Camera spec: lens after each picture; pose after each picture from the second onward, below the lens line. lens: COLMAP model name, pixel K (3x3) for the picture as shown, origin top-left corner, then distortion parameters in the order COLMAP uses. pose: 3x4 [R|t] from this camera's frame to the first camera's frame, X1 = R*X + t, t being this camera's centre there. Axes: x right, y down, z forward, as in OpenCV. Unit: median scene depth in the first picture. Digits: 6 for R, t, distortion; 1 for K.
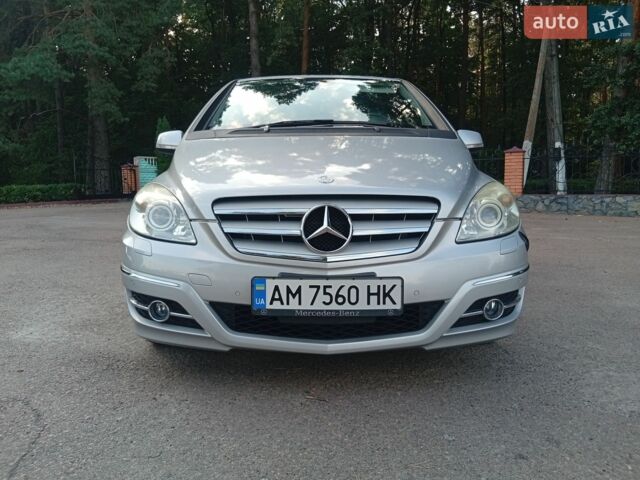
lens RADIAL K [[535.8, 0, 320.6], [0, 535.8, 242.8], [0, 0, 1]] dist [0.043455, 0.026619]
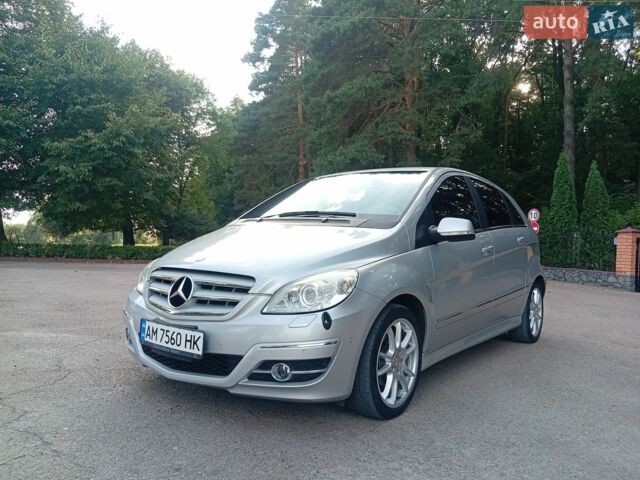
lens RADIAL K [[535.8, 0, 321.7], [0, 535.8, 236.4], [0, 0, 1]] dist [0.043455, 0.026619]
pose [[0.810458, 0.044300, -0.584119, 1.164128], [-0.121273, 0.988223, -0.093316, -0.084119], [0.573106, 0.146467, 0.806286, 0.015417]]
